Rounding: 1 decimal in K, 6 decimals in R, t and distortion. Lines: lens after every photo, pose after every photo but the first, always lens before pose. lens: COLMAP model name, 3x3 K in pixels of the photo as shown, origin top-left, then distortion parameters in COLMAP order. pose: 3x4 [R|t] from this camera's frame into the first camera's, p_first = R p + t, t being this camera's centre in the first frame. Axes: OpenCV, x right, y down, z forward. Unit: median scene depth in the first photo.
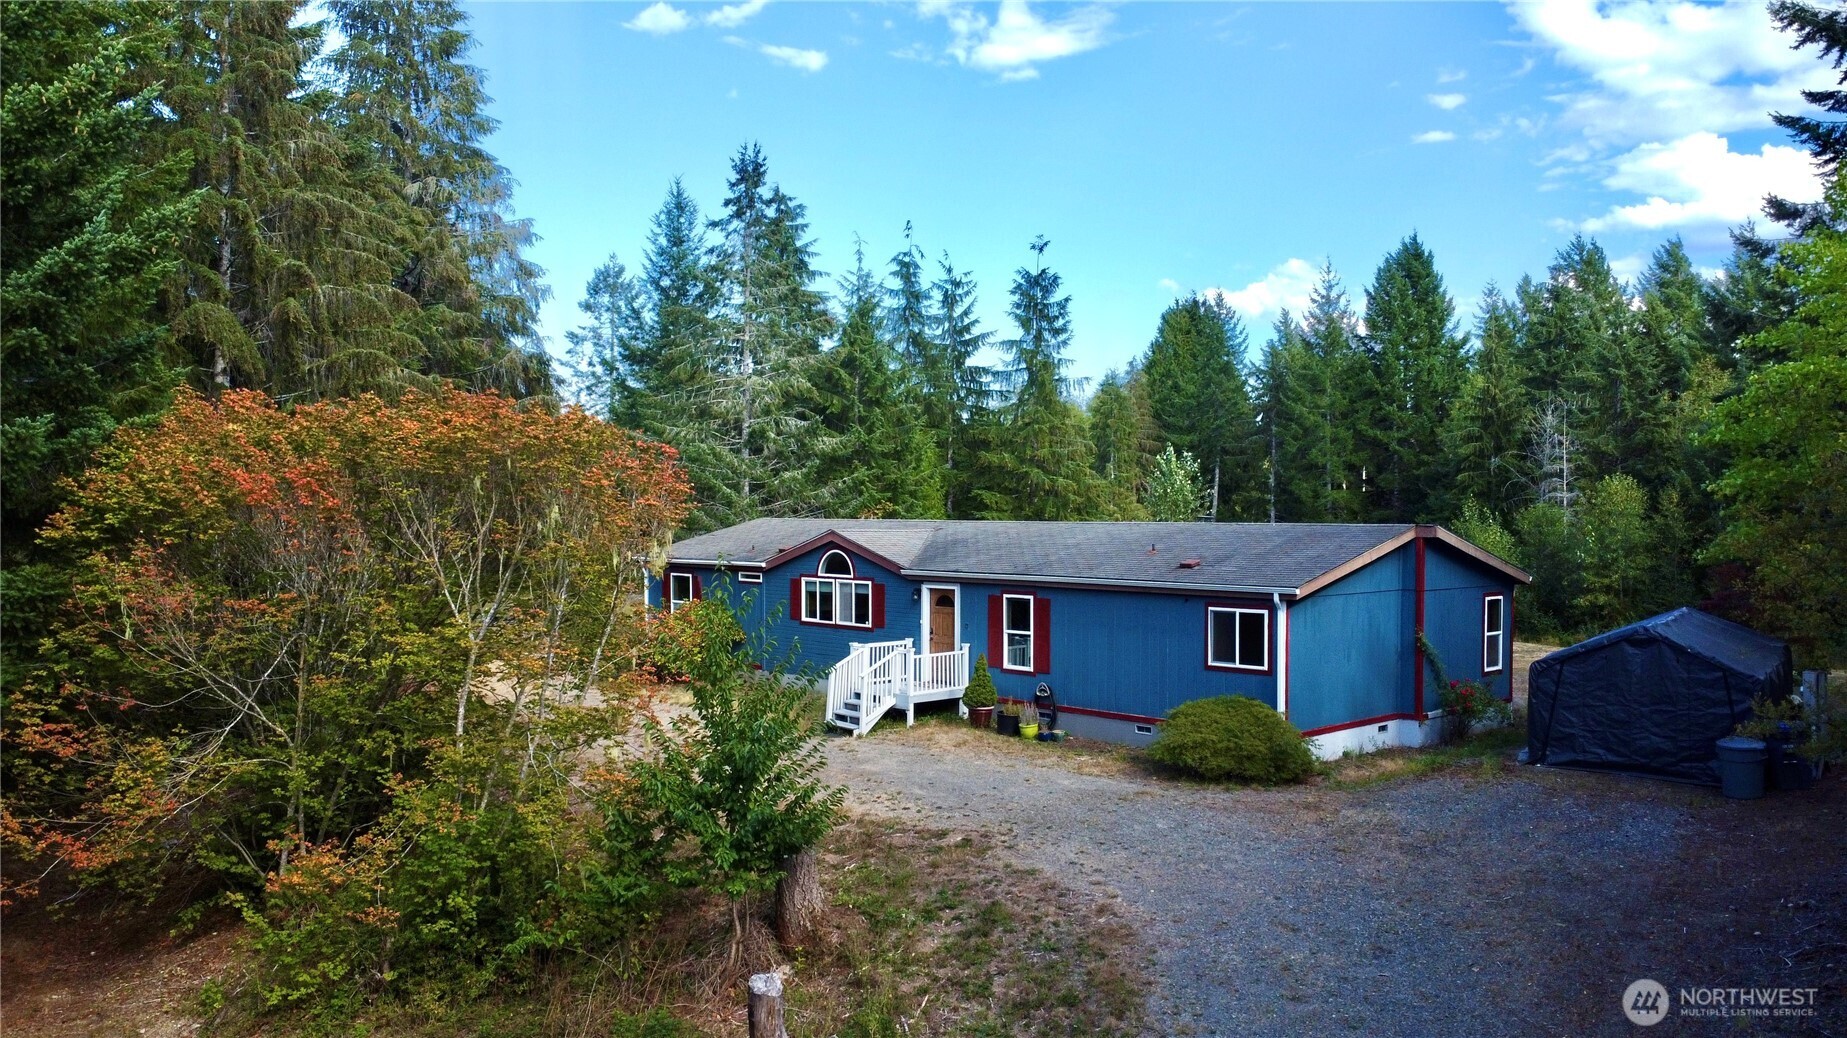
lens RADIAL K [[1331.2, 0, 922.6], [0, 1331.2, 529.9], [0, 0, 1]] dist [-0.001296, -0.001962]
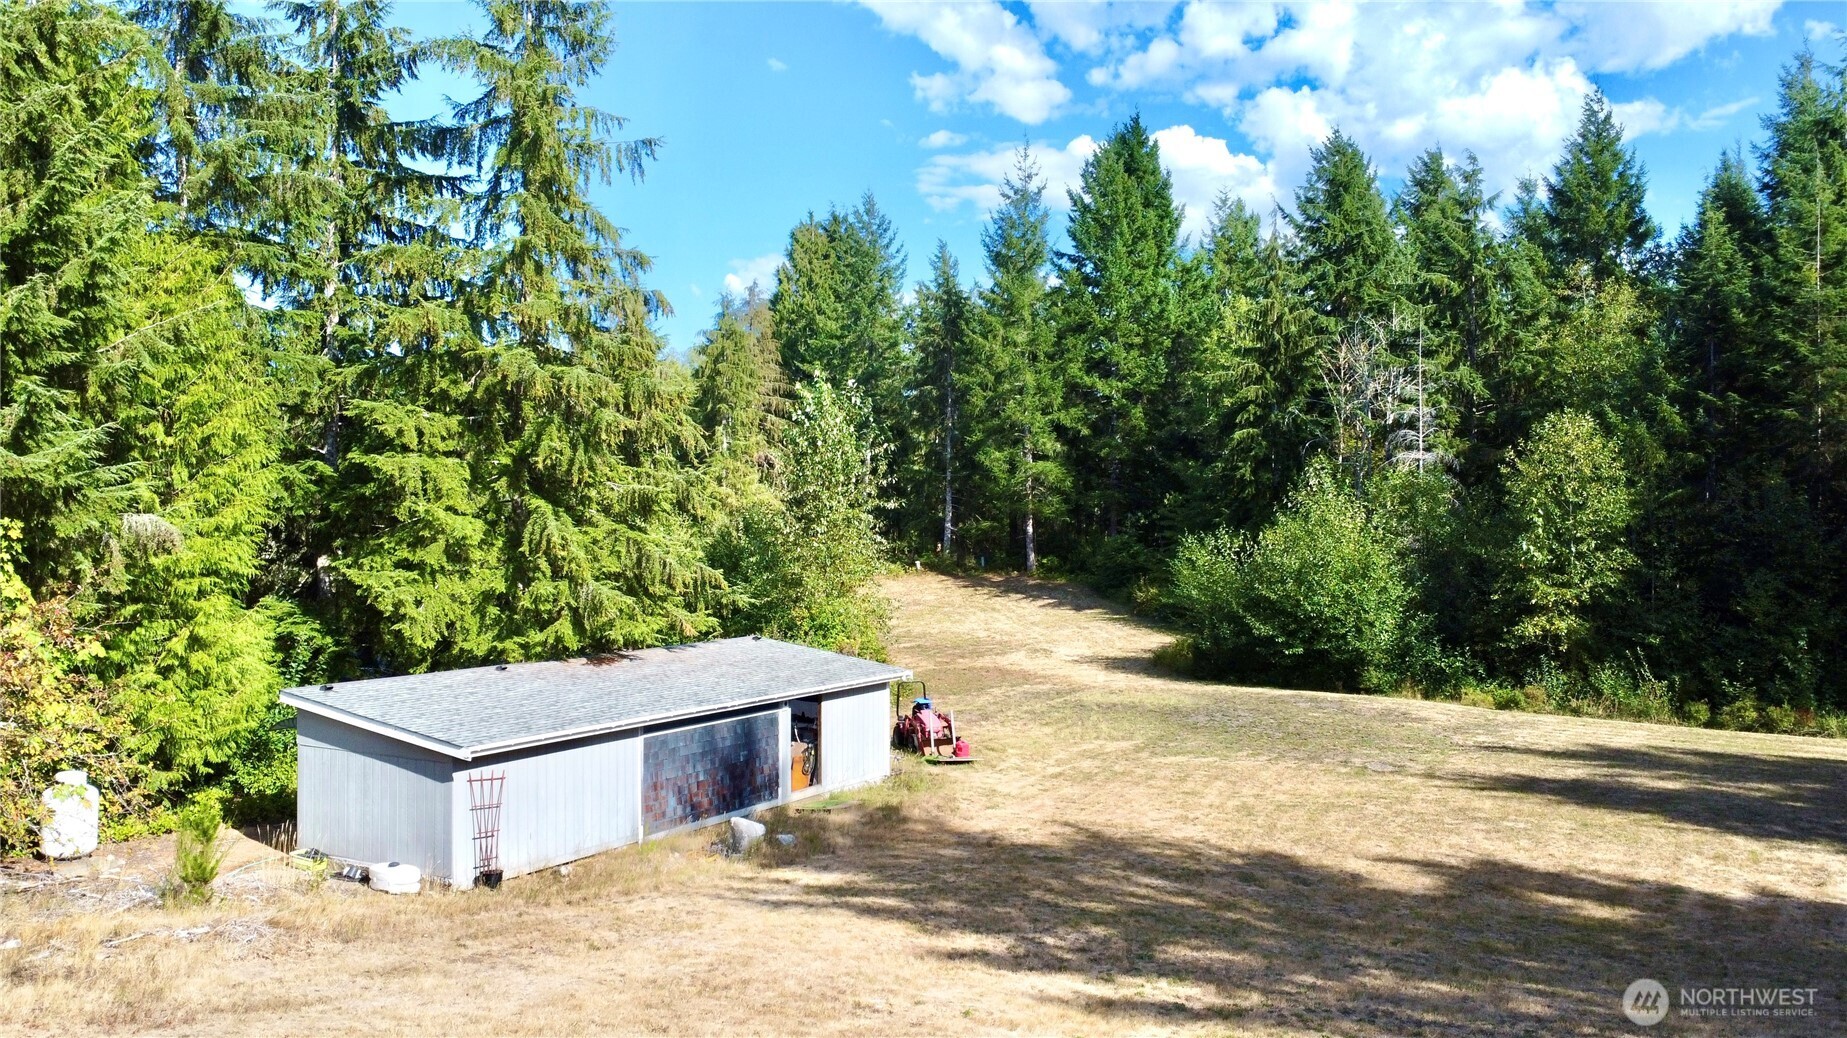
lens RADIAL K [[1331.2, 0, 921.2], [0, 1331.2, 528.1], [0, 0, 1]] dist [-0.001296, -0.001962]
pose [[0.959995, -0.007109, 0.279927, 0.050988], [0.007230, 0.999974, 0.000598, 0.004823], [-0.279924, 0.001449, 0.960021, 0.334221]]
